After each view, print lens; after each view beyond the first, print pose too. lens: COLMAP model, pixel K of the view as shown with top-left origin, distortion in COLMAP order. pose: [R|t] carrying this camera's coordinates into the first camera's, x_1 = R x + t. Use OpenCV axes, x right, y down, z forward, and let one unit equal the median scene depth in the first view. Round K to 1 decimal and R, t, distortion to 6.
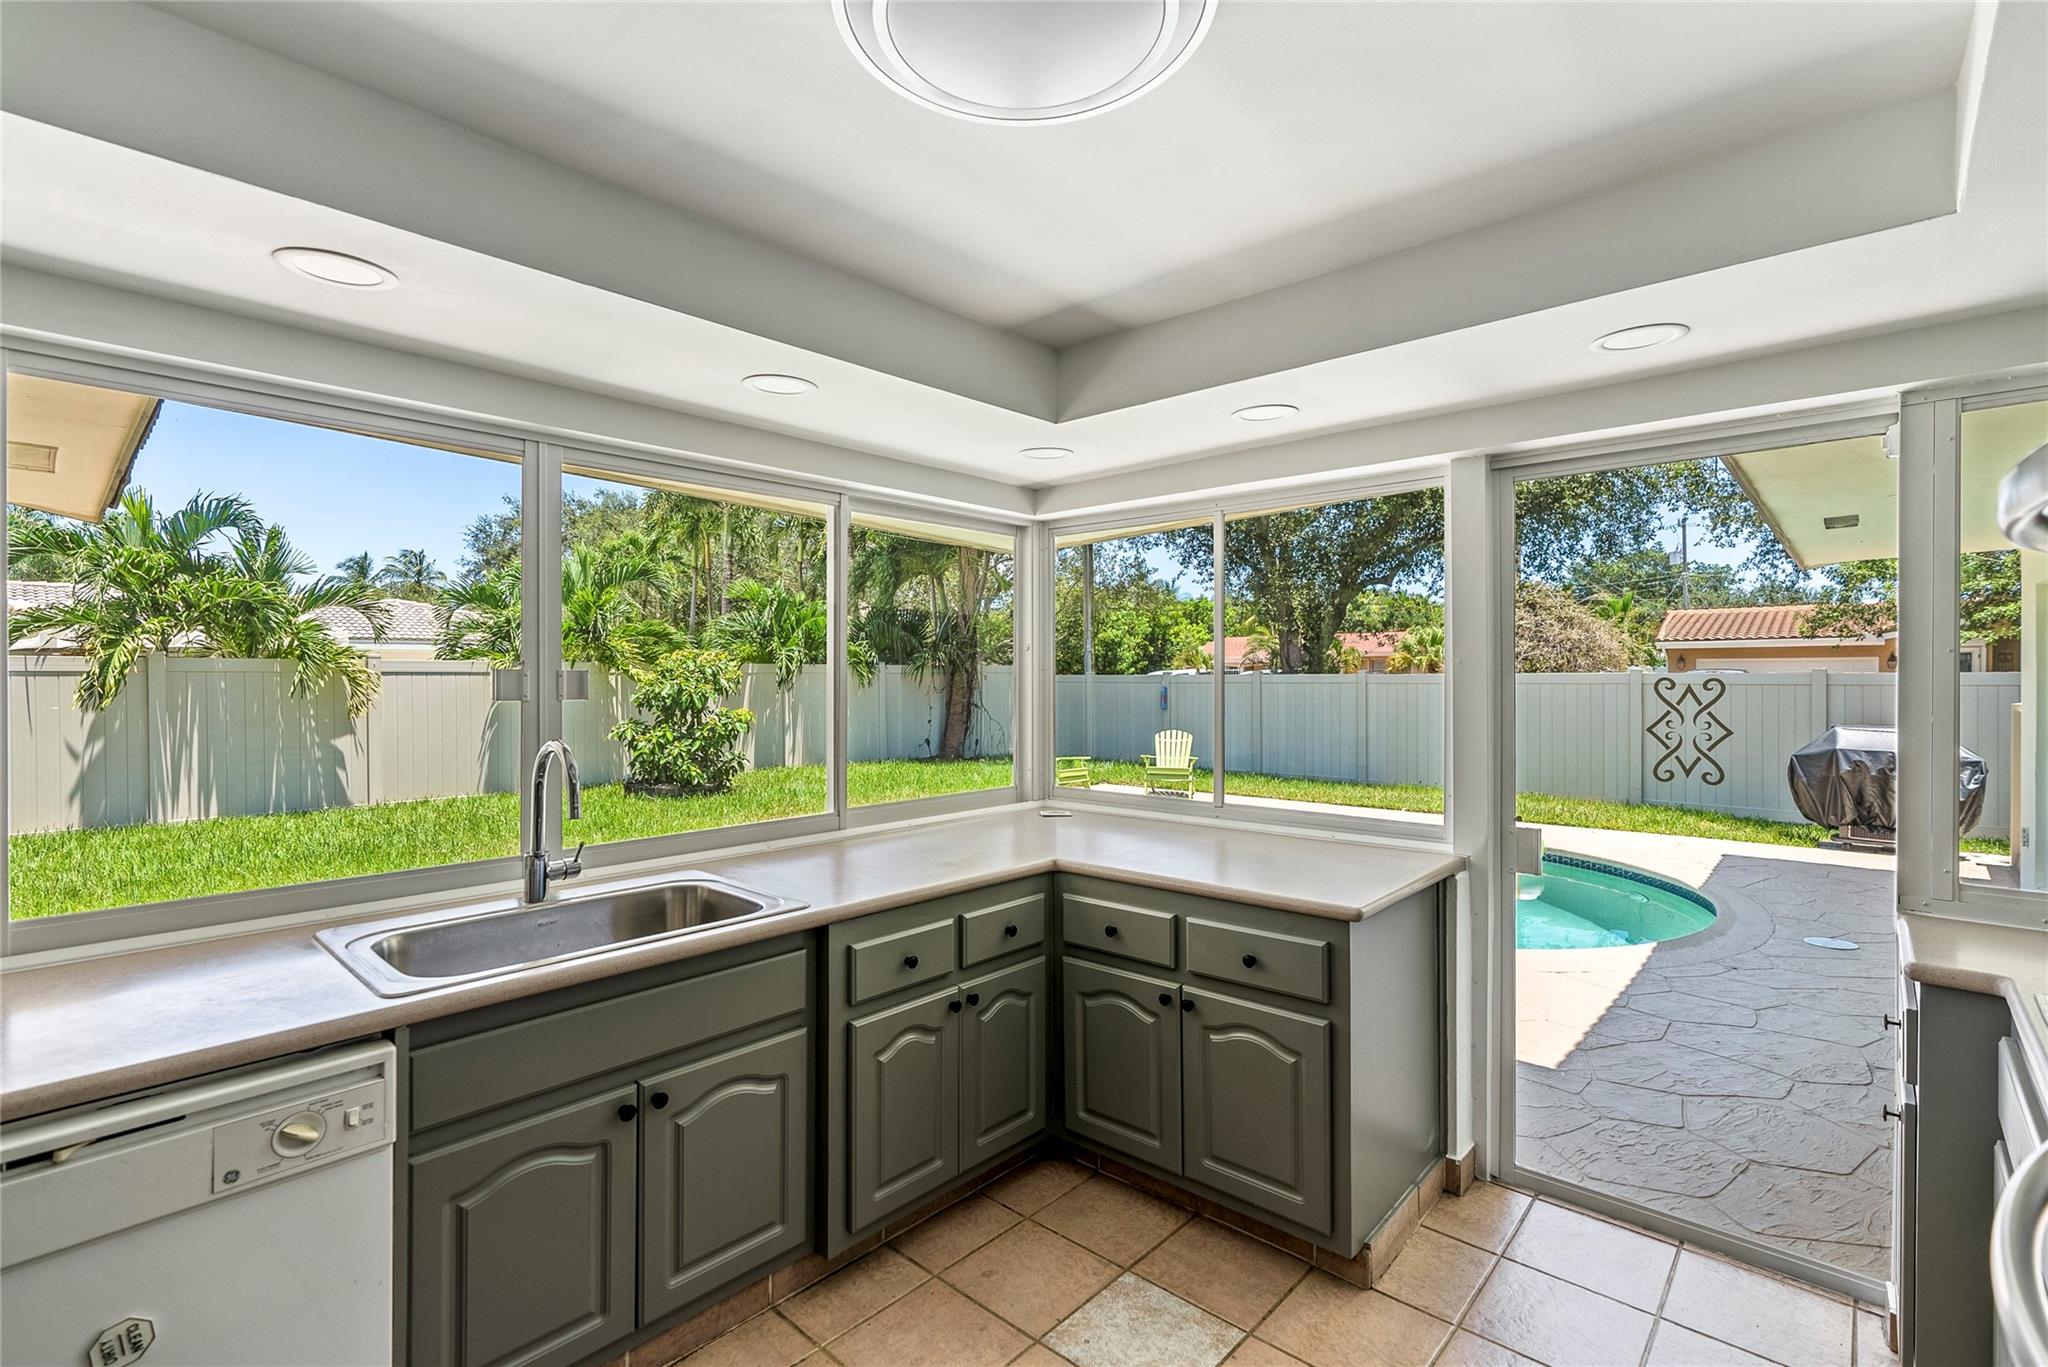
lens RADIAL K [[926.2, 0, 1027.3], [0, 926.2, 674.6], [0, 0, 1]] dist [-0.012049, 0.000778]
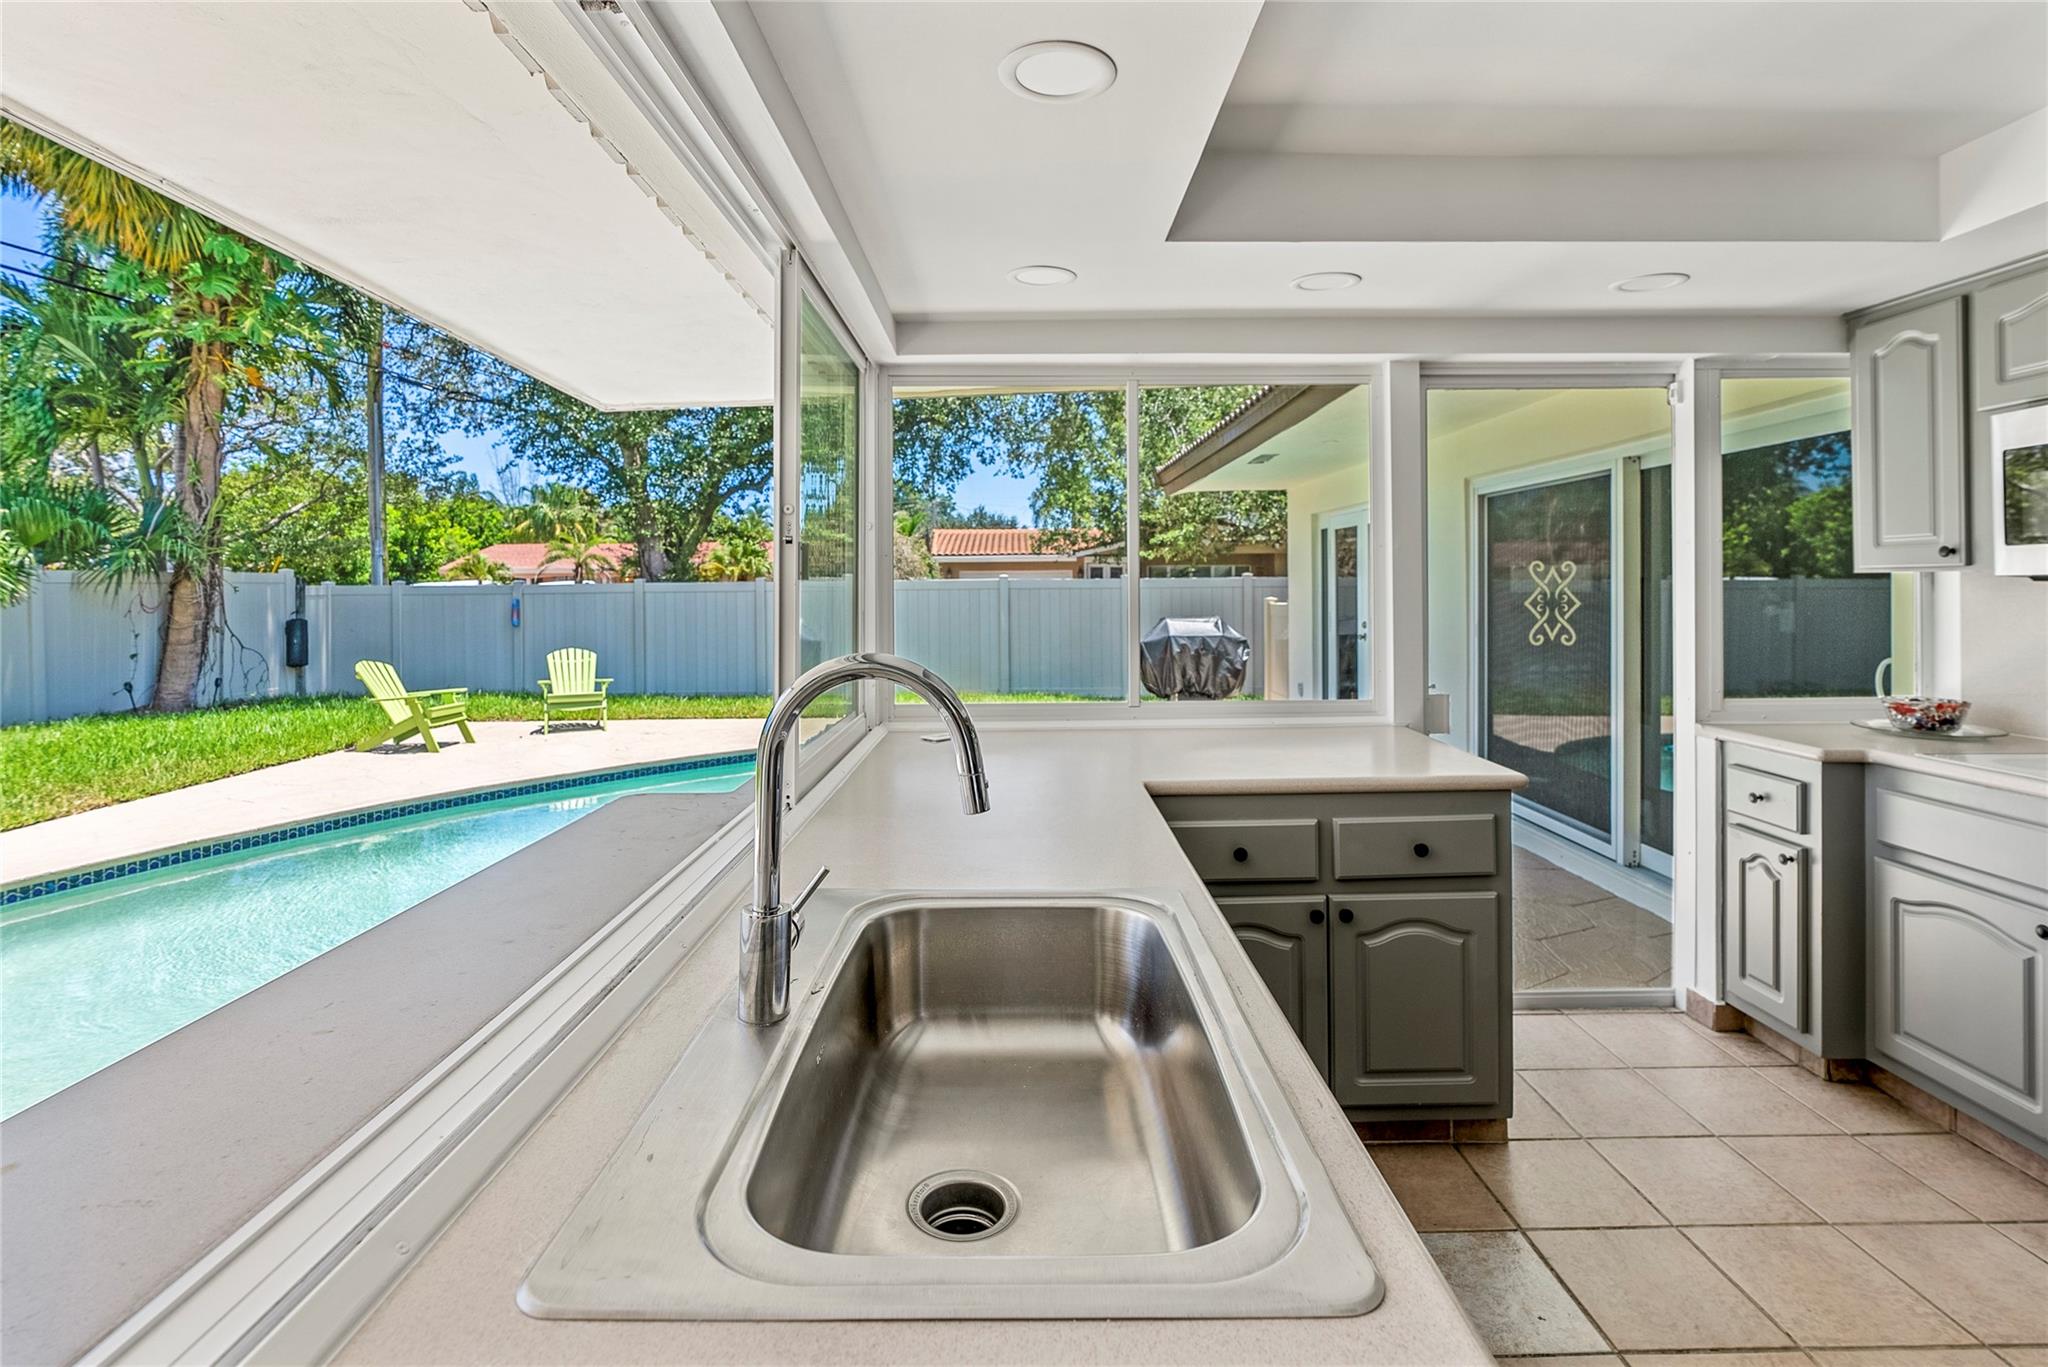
lens RADIAL K [[955.4, 0, 1020.8], [0, 955.4, 585.7], [0, 0, 1]] dist [-0.002149, 0.000480]
pose [[0.738898, -0.004751, 0.673801, -0.092245], [0.006341, 0.999980, 0.000098, 0.004178], [-0.673788, 0.004200, 0.738913, 0.069272]]
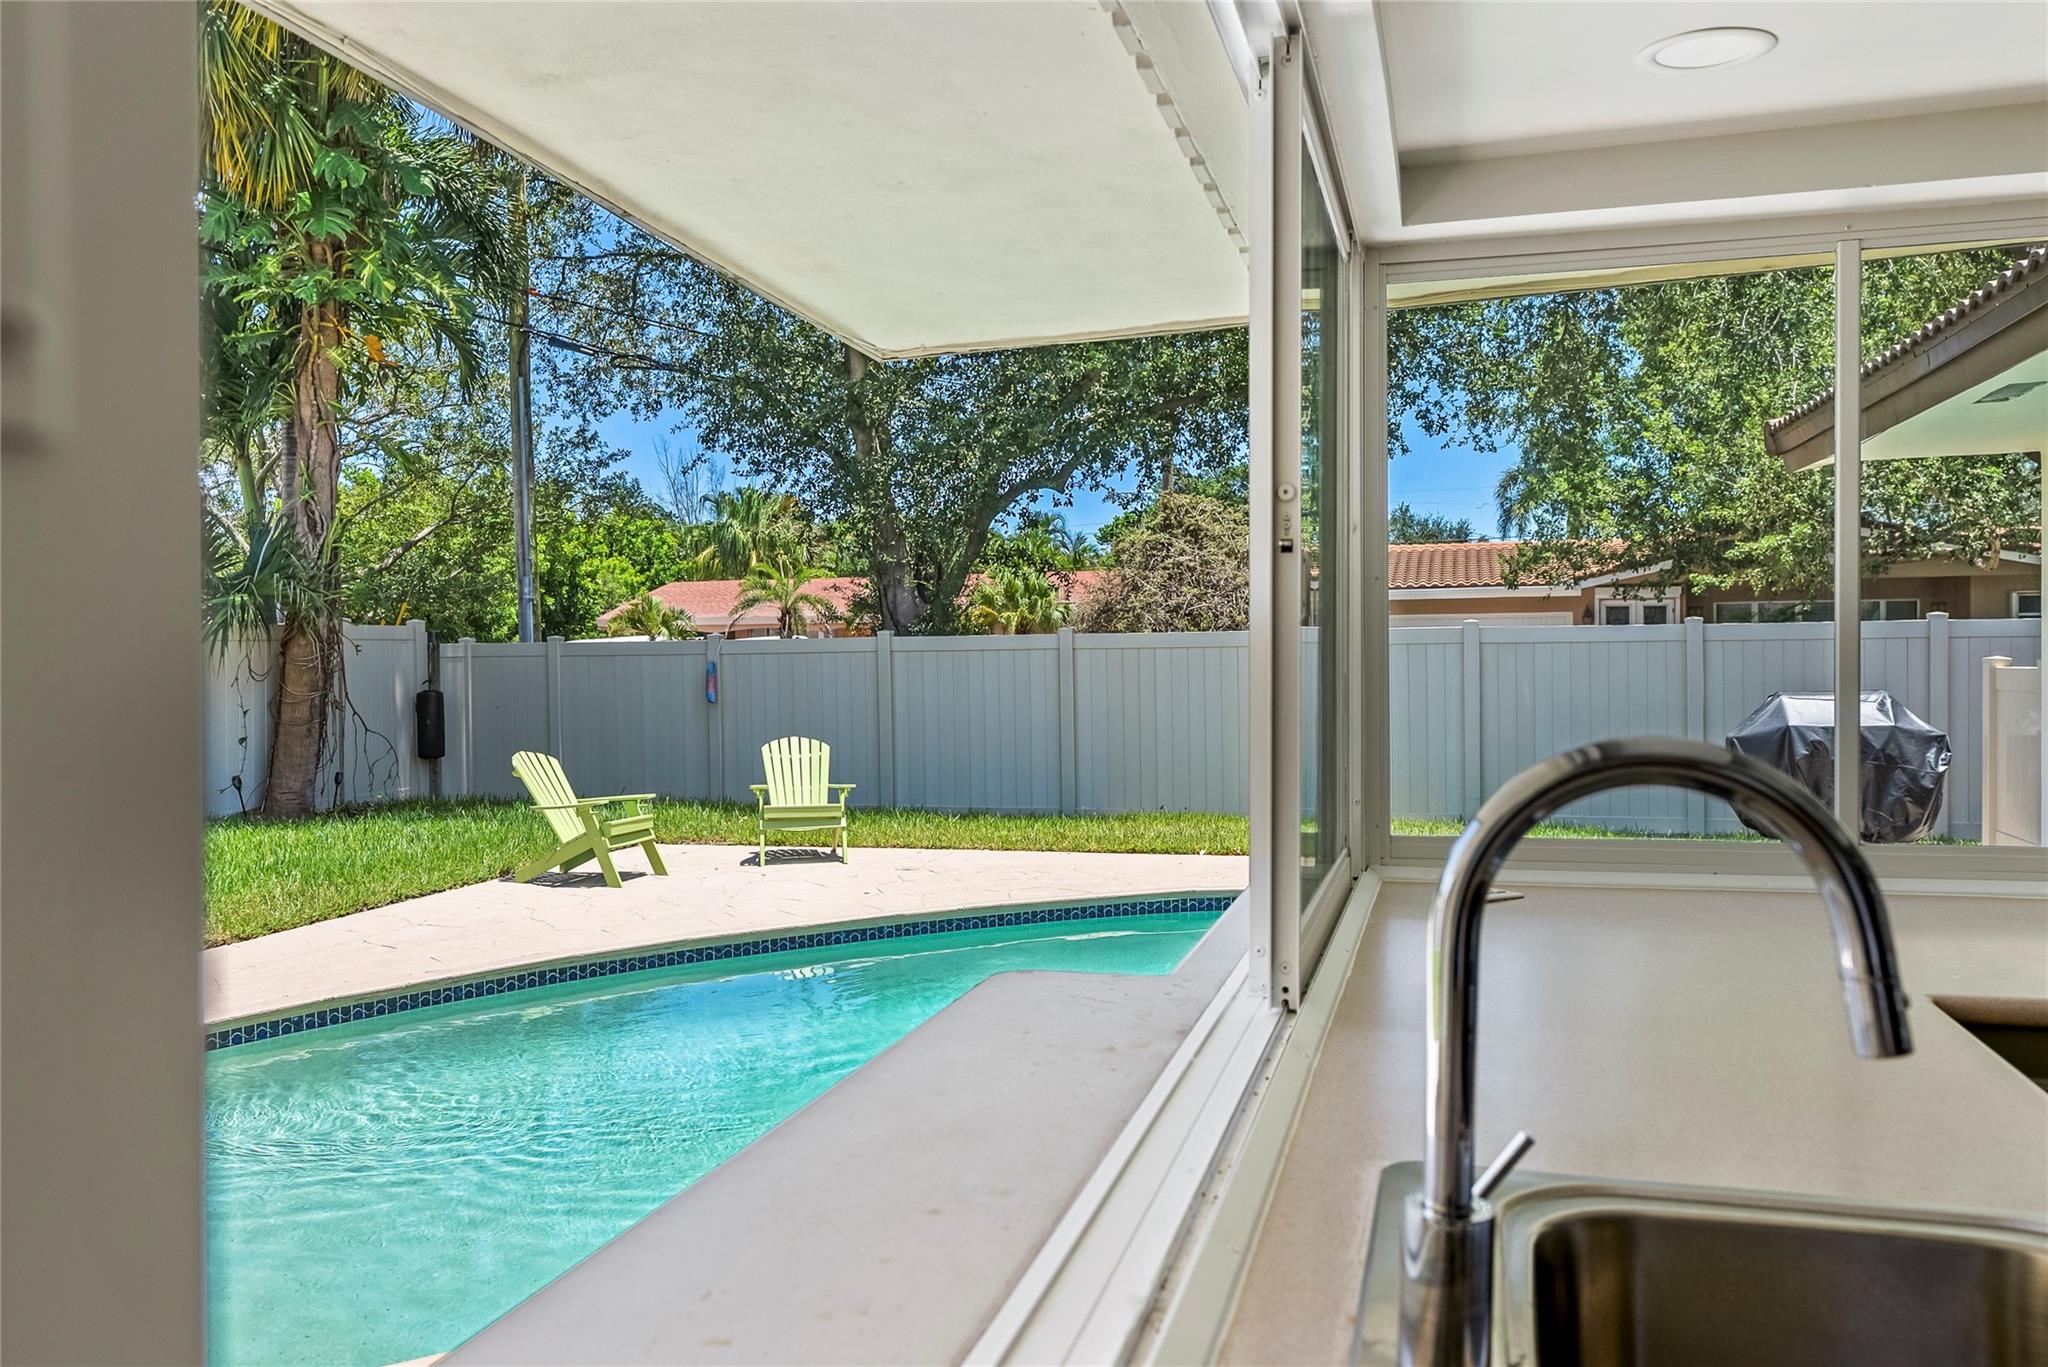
lens RADIAL K [[1570.2, 0, 1024.0], [0, 1570.2, 683.5], [0, 0, 1]] dist [0.006132, -0.010161]
pose [[0.895603, -0.021559, 0.444331, -0.099831], [0.011733, 0.999622, 0.024852, 0.005087], [-0.444698, -0.017044, 0.895518, 0.082806]]
